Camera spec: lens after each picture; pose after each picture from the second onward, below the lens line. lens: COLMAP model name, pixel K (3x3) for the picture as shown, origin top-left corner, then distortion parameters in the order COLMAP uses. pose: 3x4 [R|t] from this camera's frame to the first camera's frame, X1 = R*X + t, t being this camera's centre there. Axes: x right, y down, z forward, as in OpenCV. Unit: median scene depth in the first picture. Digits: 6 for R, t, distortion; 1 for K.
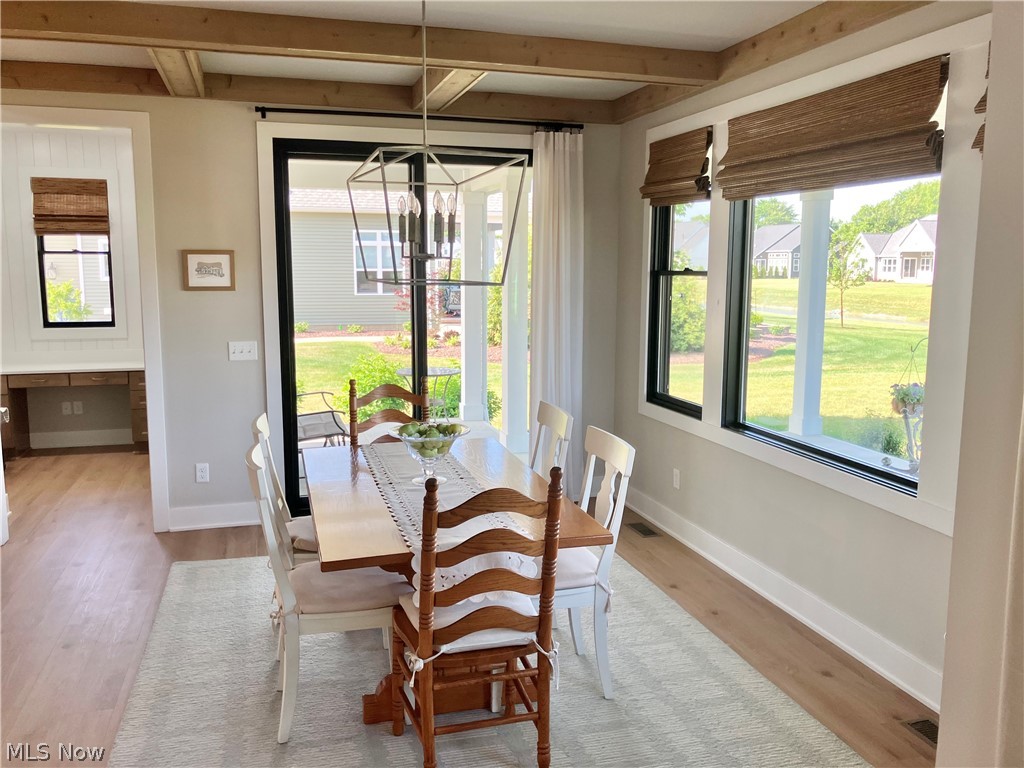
lens RADIAL K [[848.4, 0, 513.4], [0, 848.4, 378.8], [0, 0, 1]] dist [-0.004158, -0.000869]
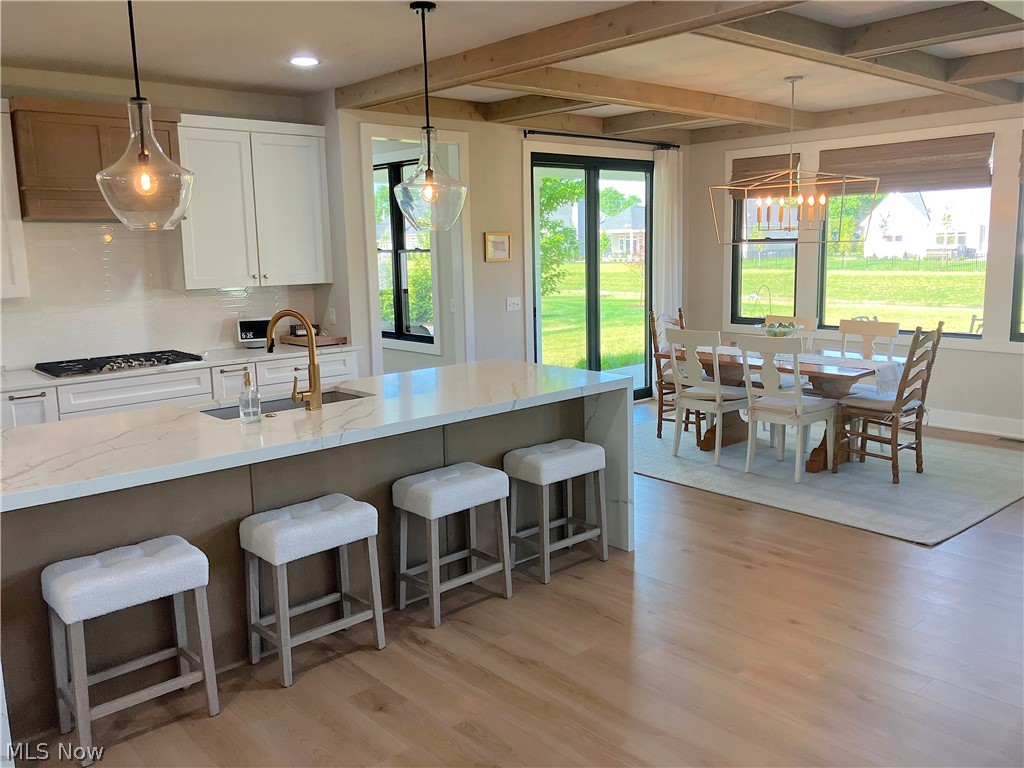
lens RADIAL K [[848.4, 0, 509.9], [0, 848.4, 376.6], [0, 0, 1]] dist [-0.004158, -0.000869]
pose [[0.905348, -0.091197, 0.414762, -0.940507], [0.082181, 0.995831, 0.039577, 0.031669], [-0.416642, -0.001745, 0.909069, -0.277353]]
